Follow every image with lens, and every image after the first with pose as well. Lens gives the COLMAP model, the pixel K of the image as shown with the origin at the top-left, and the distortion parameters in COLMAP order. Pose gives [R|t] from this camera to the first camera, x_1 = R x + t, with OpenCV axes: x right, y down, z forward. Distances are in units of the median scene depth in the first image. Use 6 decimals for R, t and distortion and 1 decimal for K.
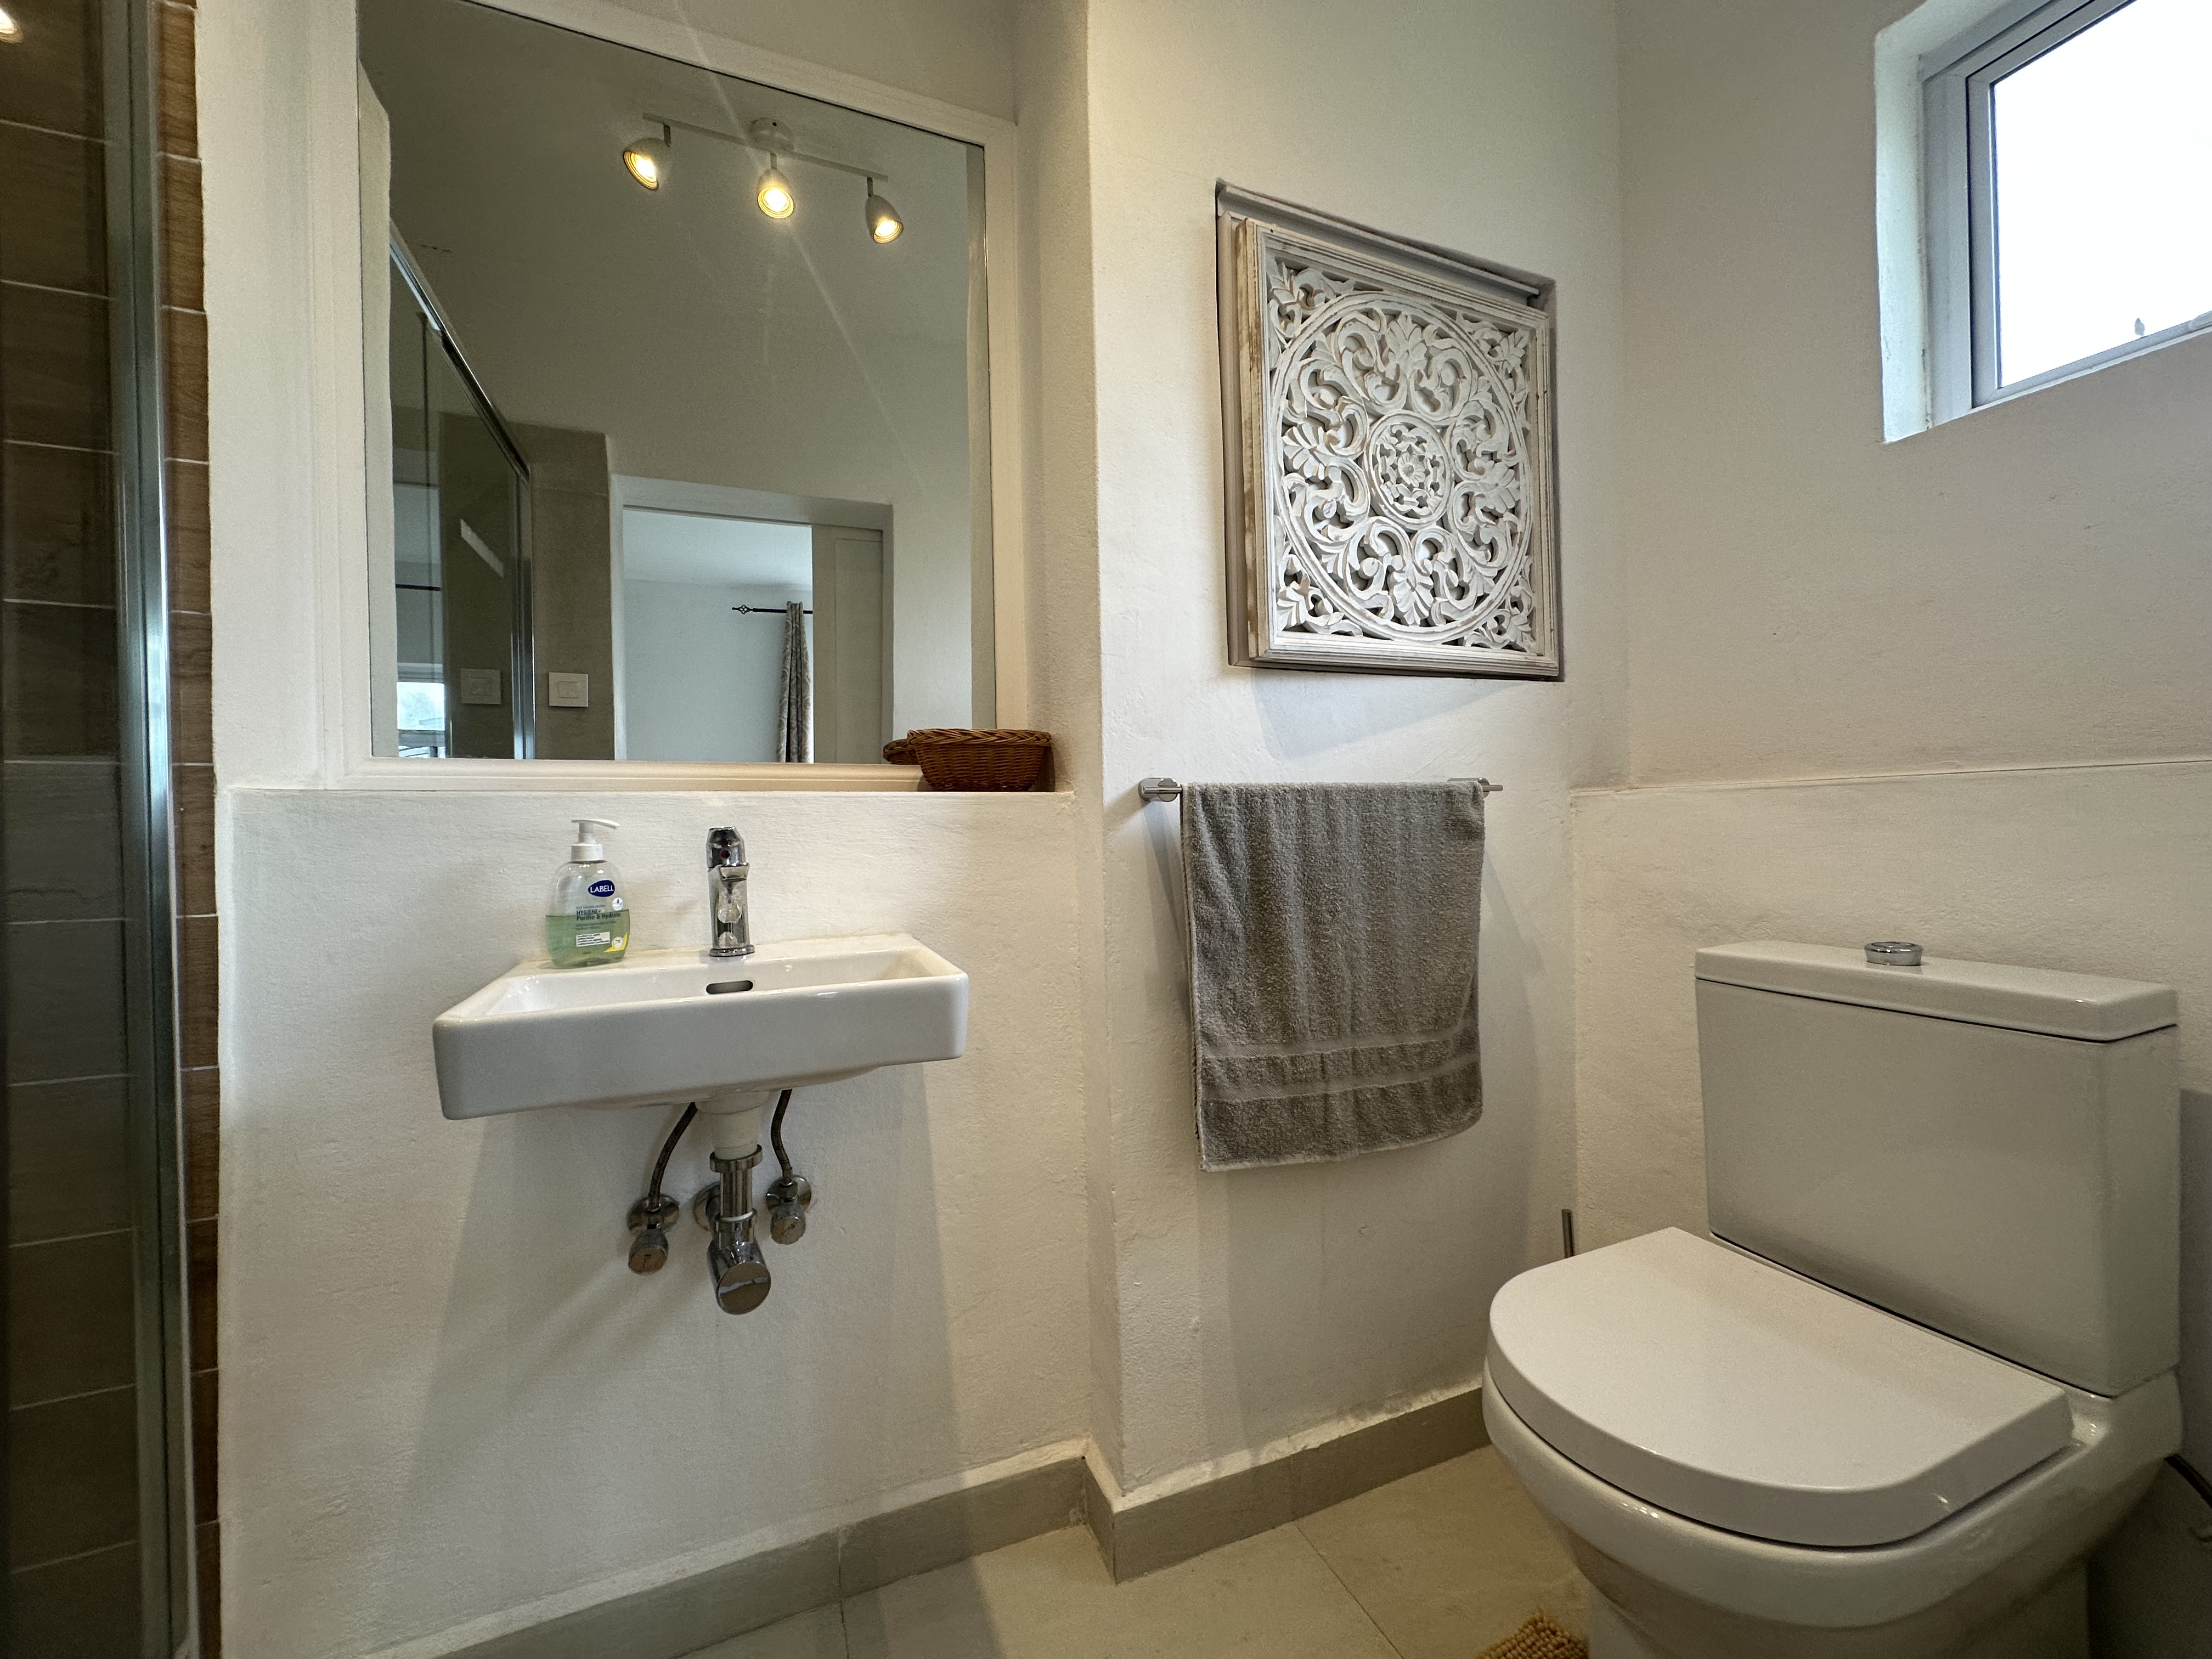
lens RADIAL K [[877.4, 0, 1107.9], [0, 877.4, 822.0], [0, 0, 1]] dist [-0.007784, -0.000219]
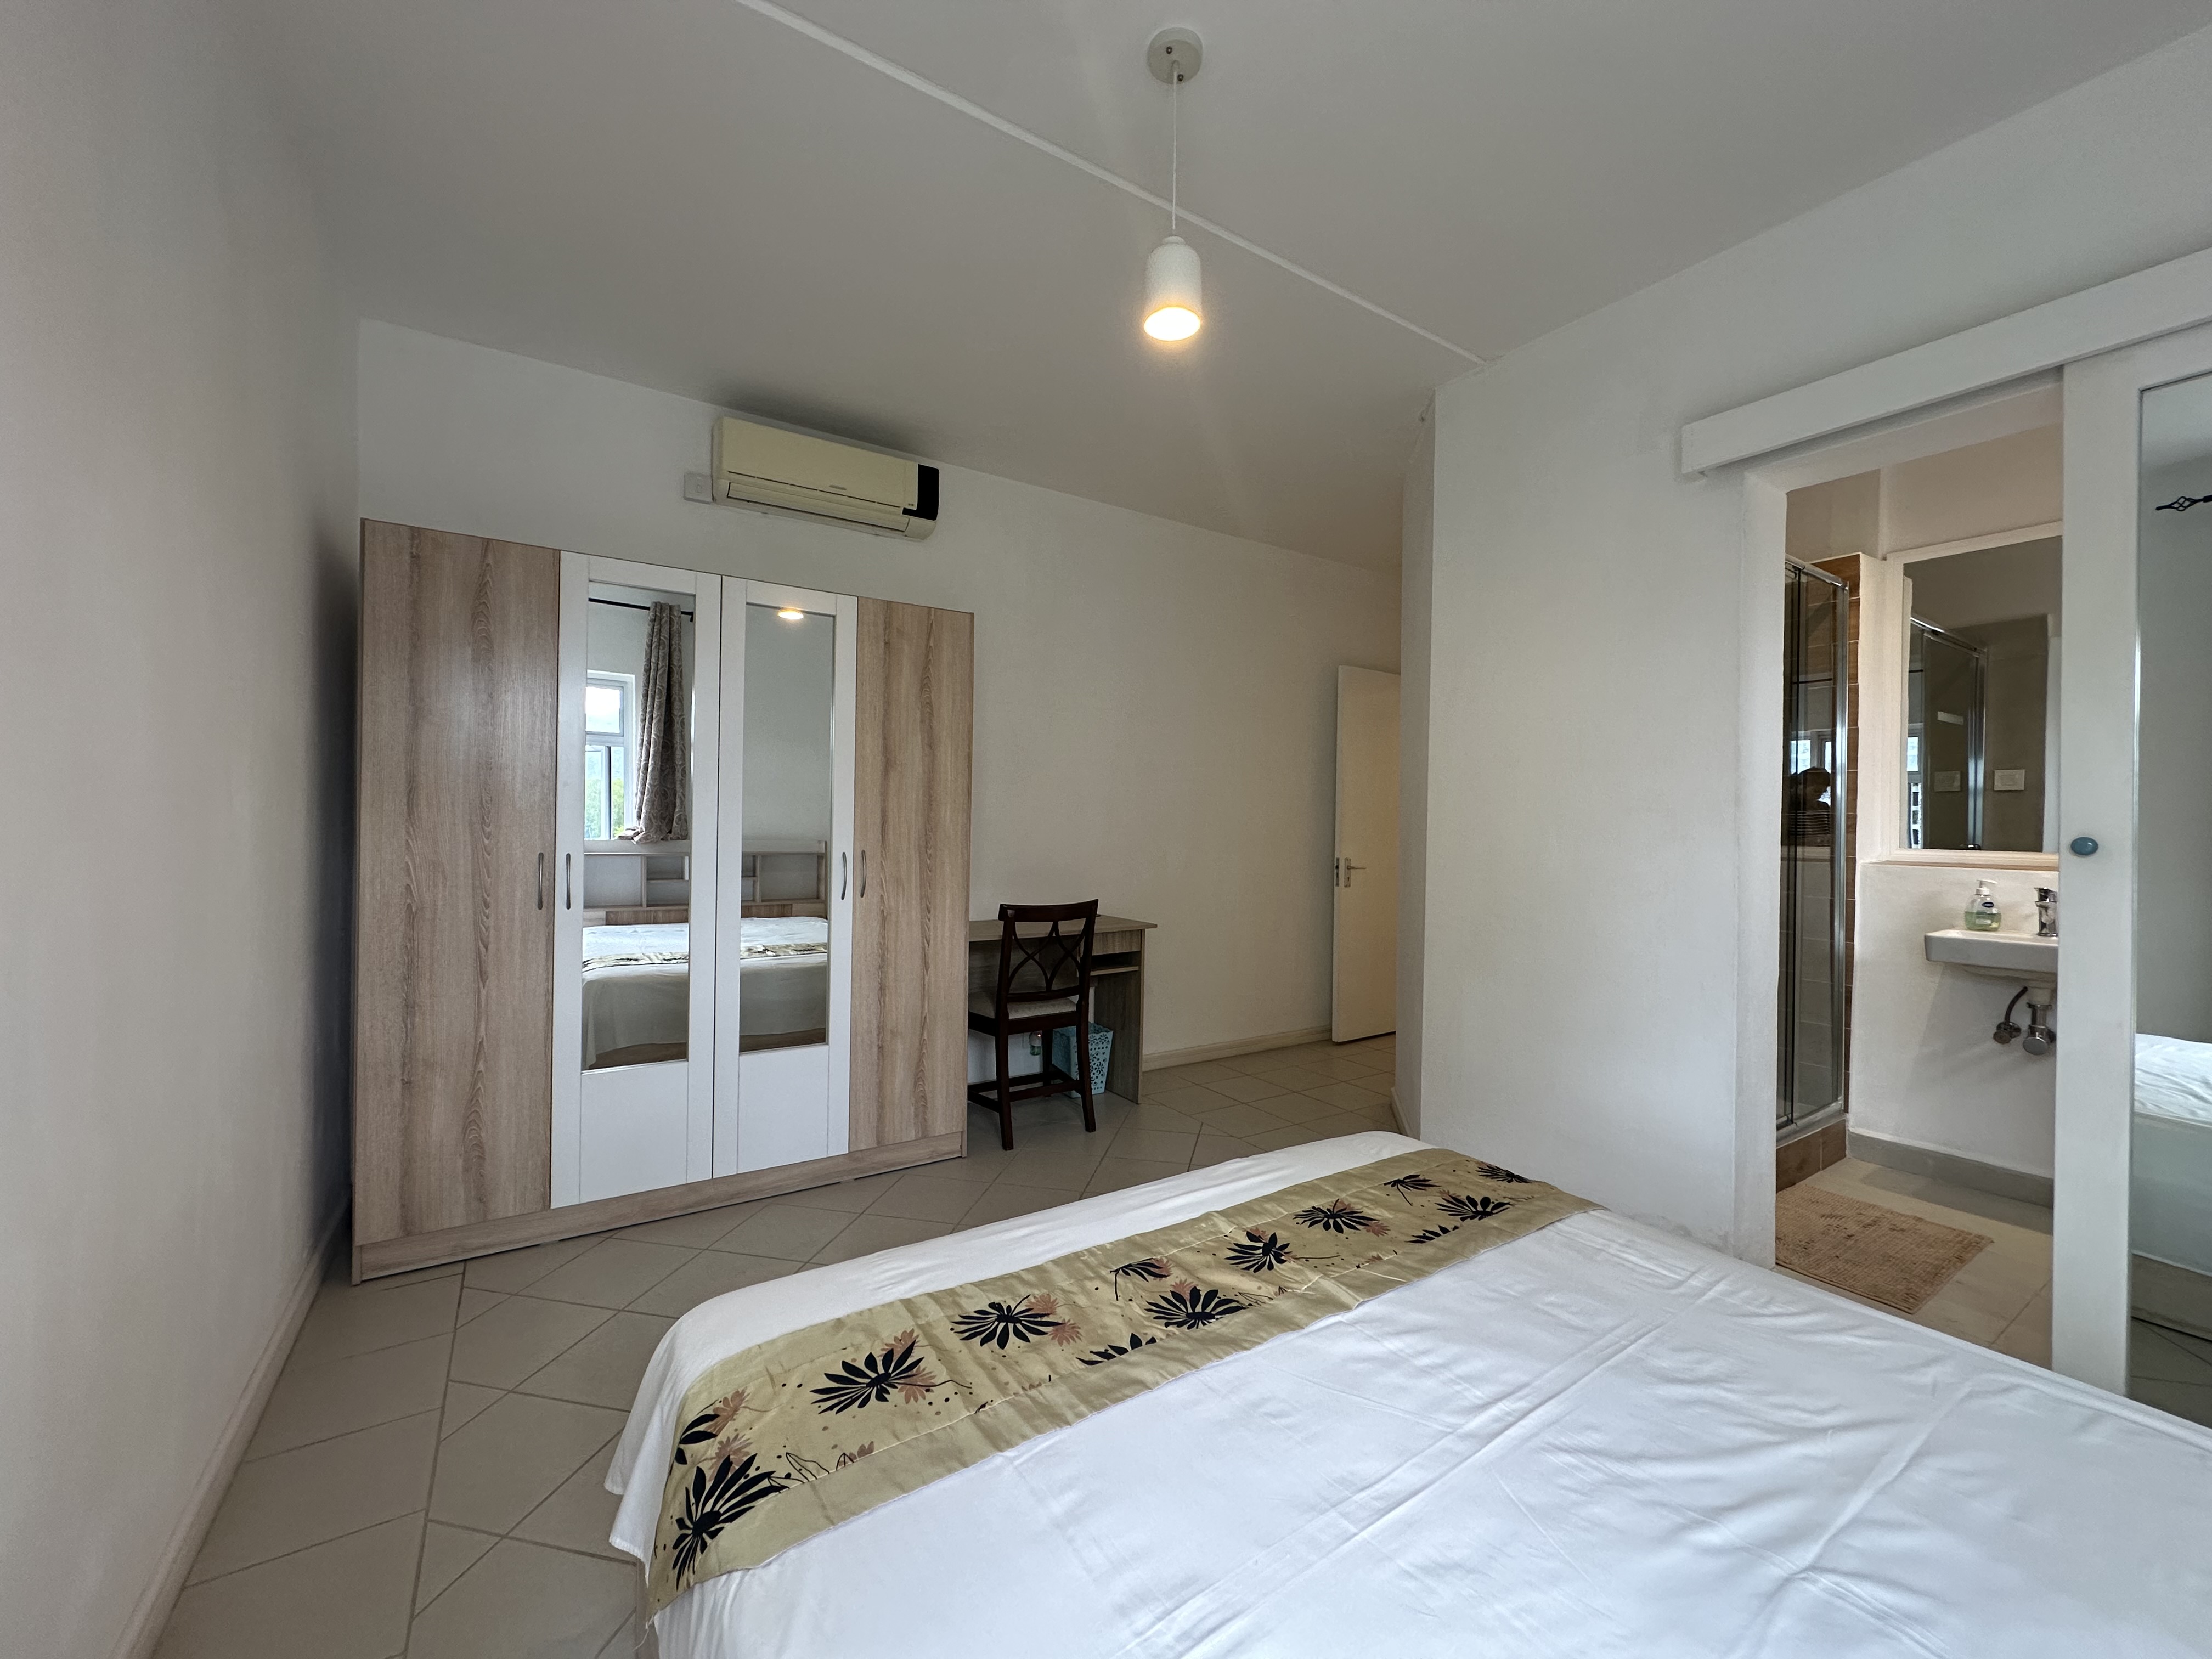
lens RADIAL K [[877.4, 0, 1103.3], [0, 877.4, 825.5], [0, 0, 1]] dist [-0.007784, -0.000219]
pose [[0.177636, 0.027441, -0.983714, 1.689472], [-0.019456, 0.999514, 0.024368, -0.194576], [0.983904, 0.014810, 0.178083, -2.343106]]
